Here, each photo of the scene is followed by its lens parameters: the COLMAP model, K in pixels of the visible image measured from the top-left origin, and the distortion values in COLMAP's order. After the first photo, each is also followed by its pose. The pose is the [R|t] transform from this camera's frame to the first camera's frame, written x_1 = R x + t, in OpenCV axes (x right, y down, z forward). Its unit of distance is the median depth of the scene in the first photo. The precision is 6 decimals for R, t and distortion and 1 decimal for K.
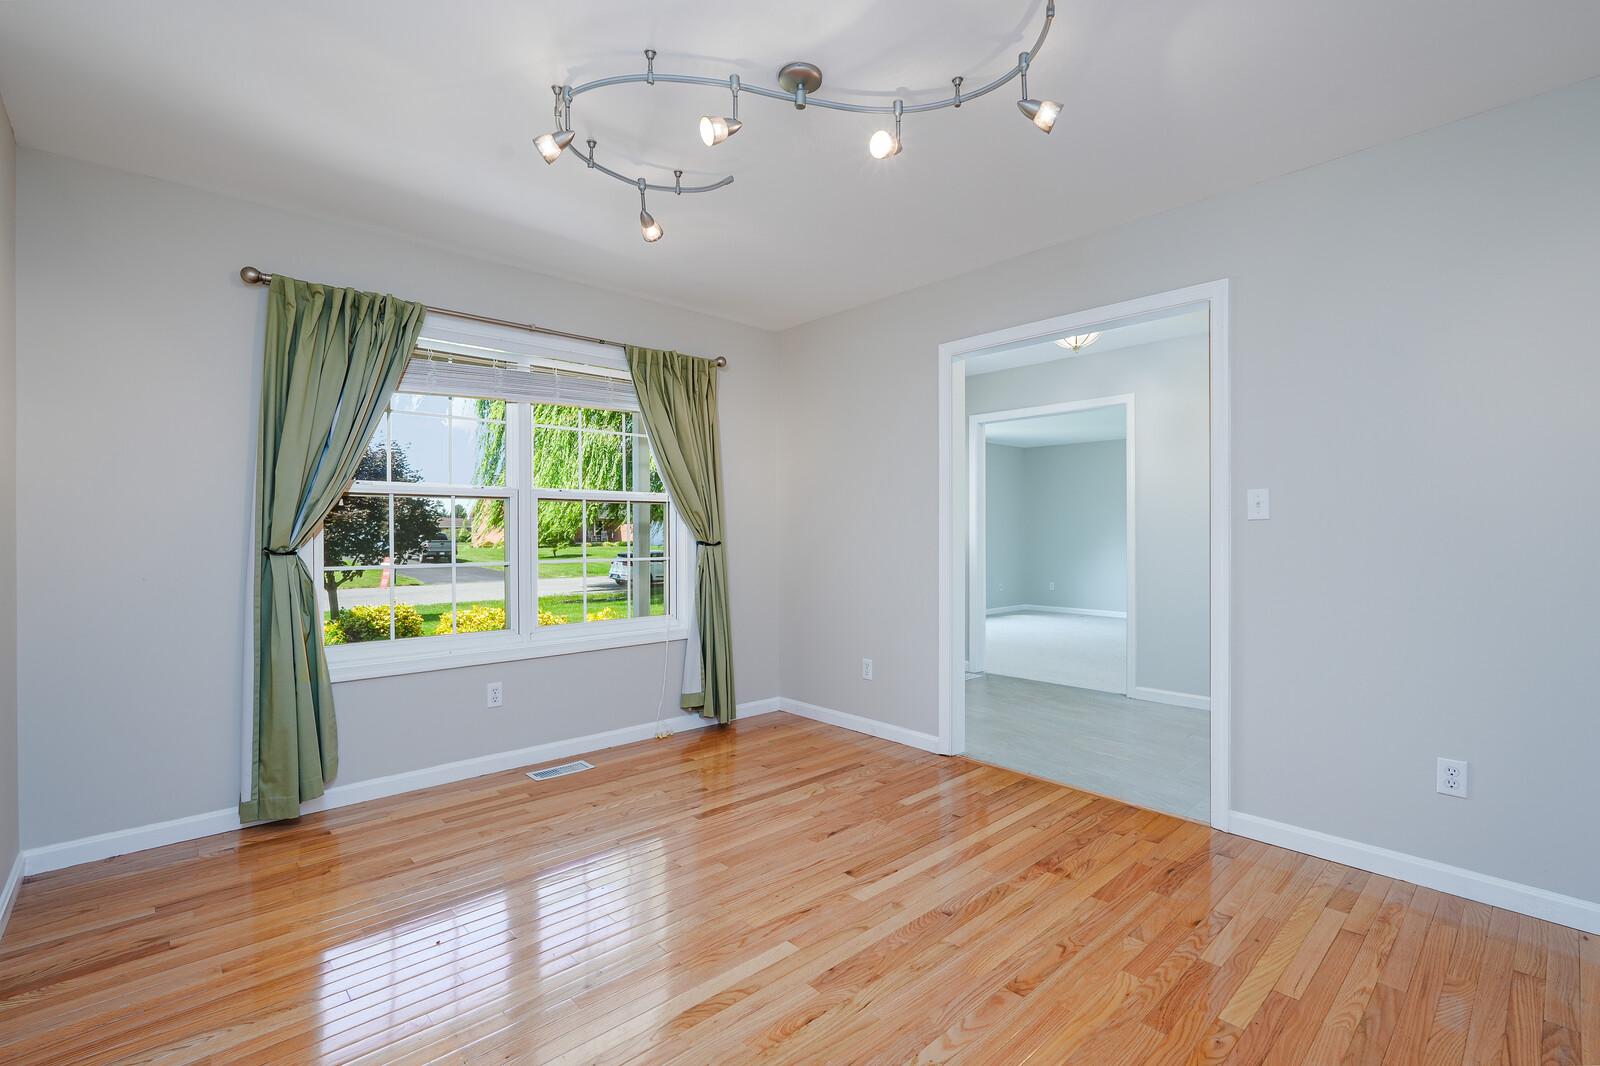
lens RADIAL K [[699.5, 0, 798.1], [0, 699.5, 534.7], [0, 0, 1]] dist [-0.010913, 0.006525]
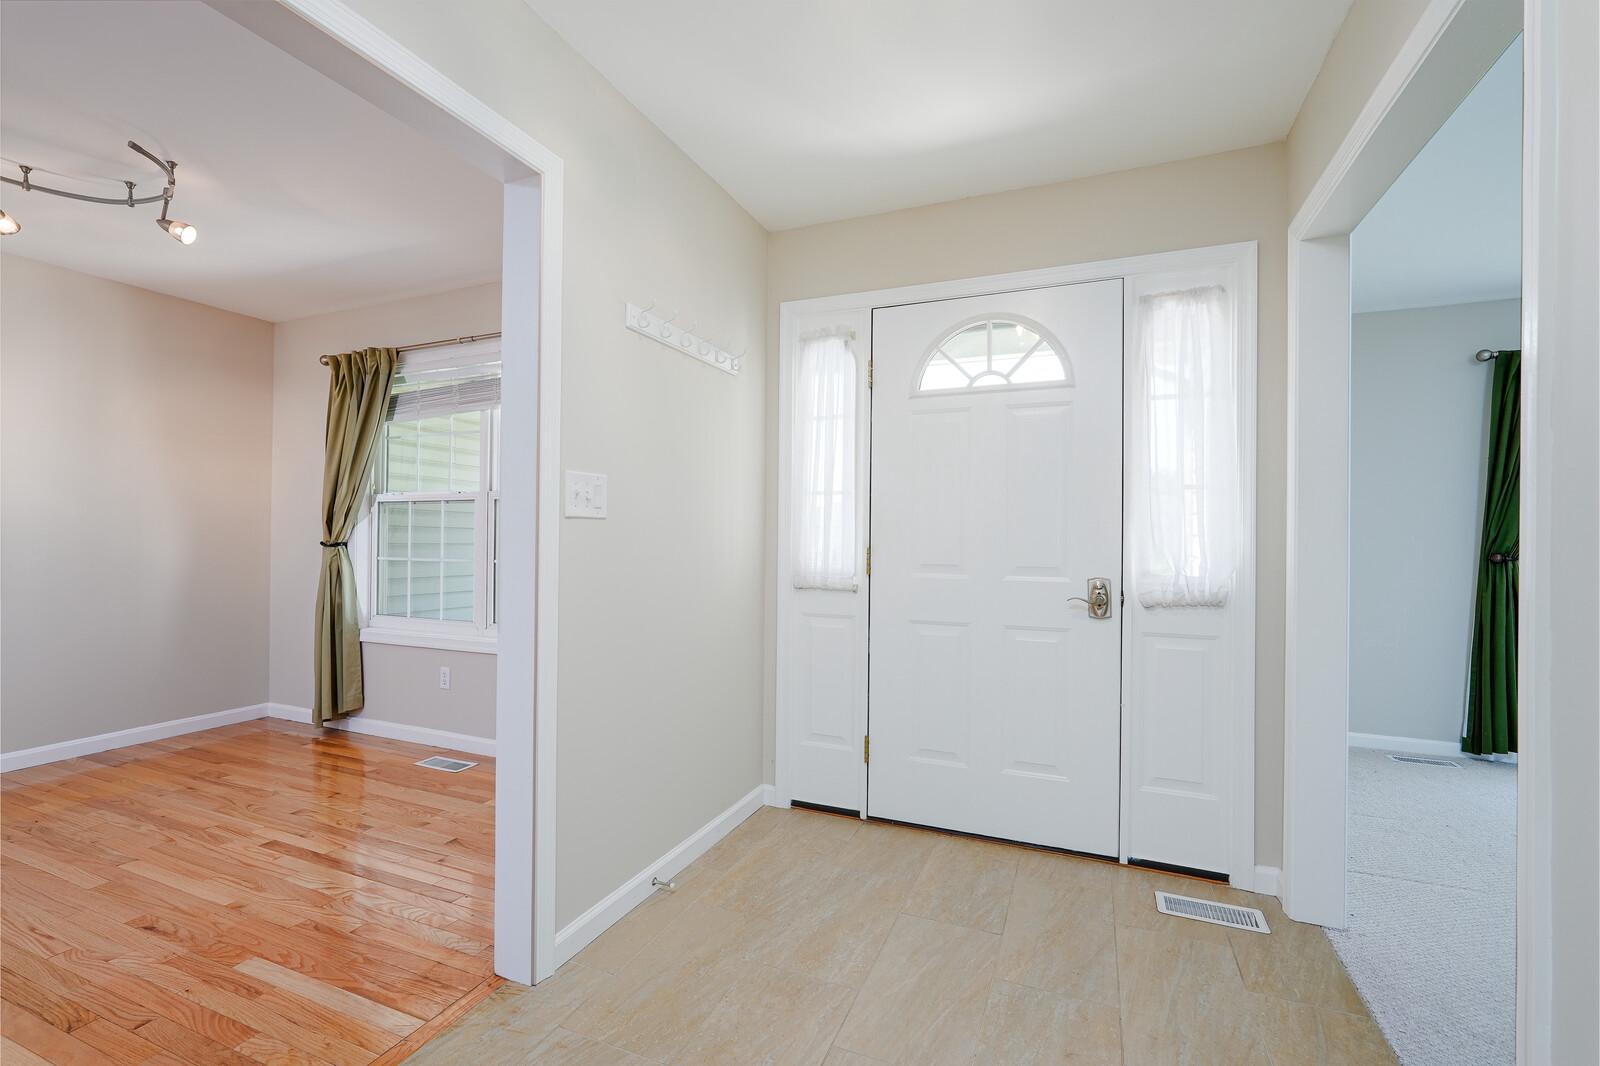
lens RADIAL K [[699.5, 0, 798.1], [0, 699.5, 534.7], [0, 0, 1]] dist [-0.010913, 0.006525]
pose [[0.415105, -0.000767, -0.909773, 1.007895], [-0.006974, 0.999968, -0.004024, 0.001120], [0.909747, 0.008015, 0.415086, 1.299149]]
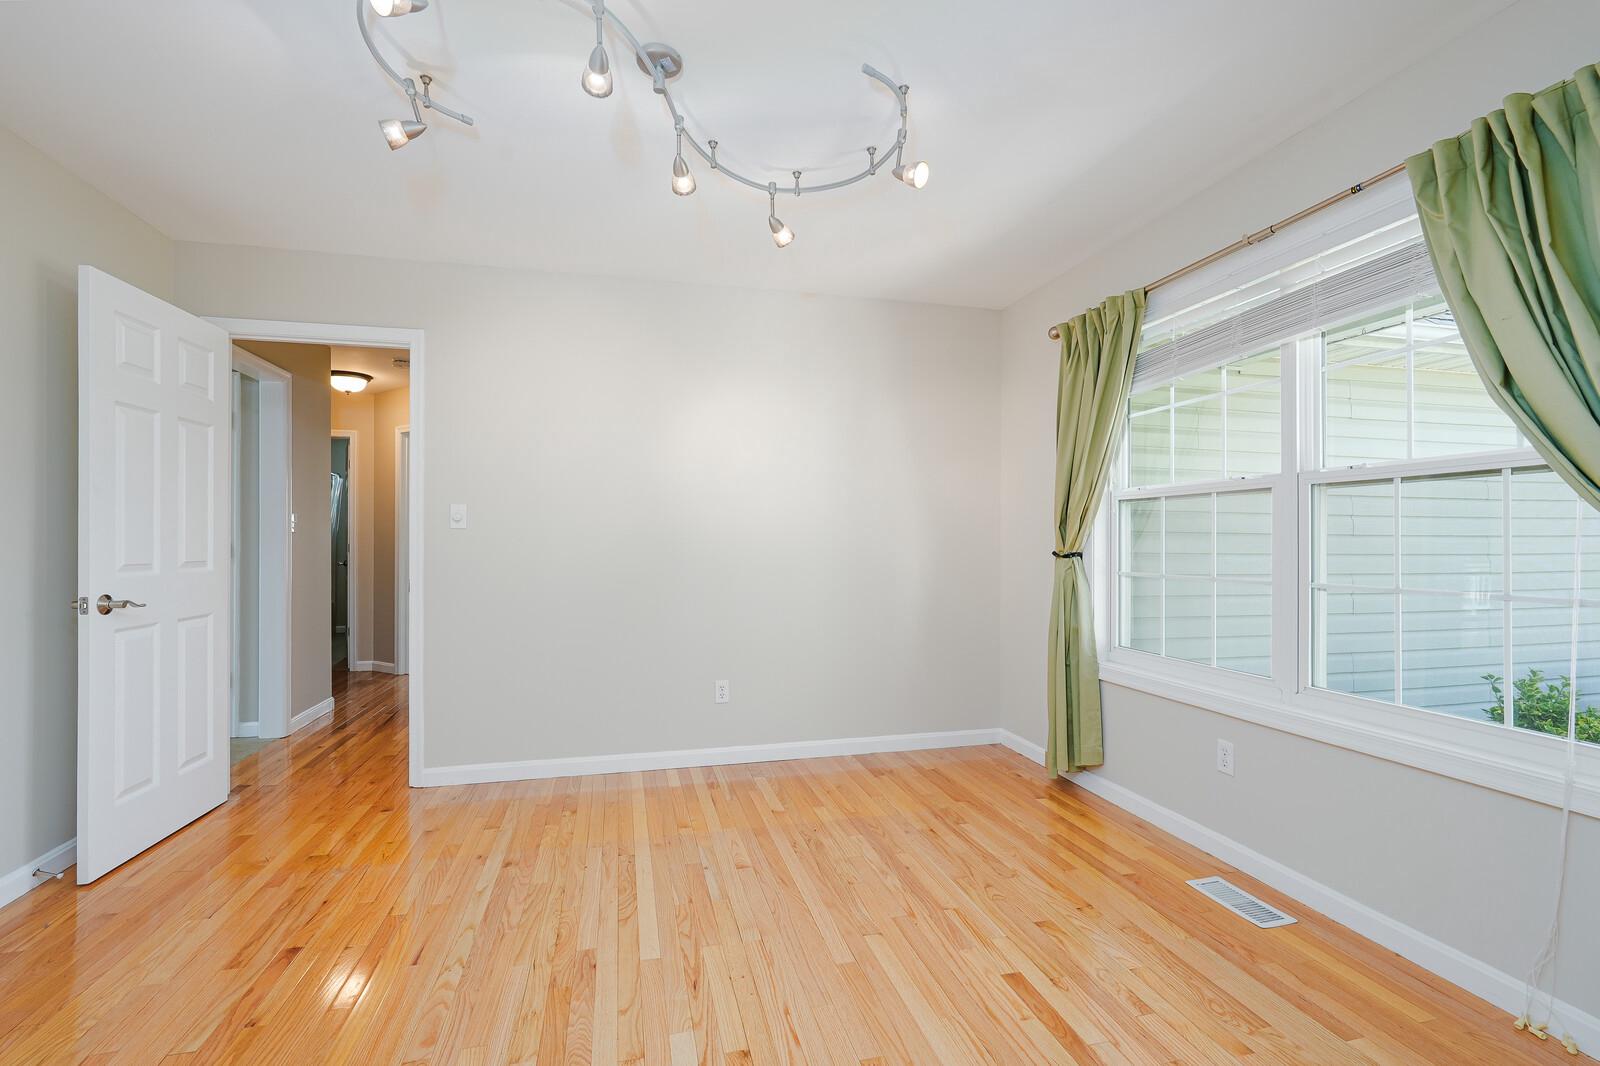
lens RADIAL K [[712.2, 0, 790.6], [0, 712.2, 539.1], [0, 0, 1]] dist [-0.006373, 0.000048]
pose [[-0.474635, -0.002774, -0.880178, 0.560661], [0.001080, 0.999992, -0.003734, -0.000685], [0.880182, -0.002723, -0.474629, 1.179726]]
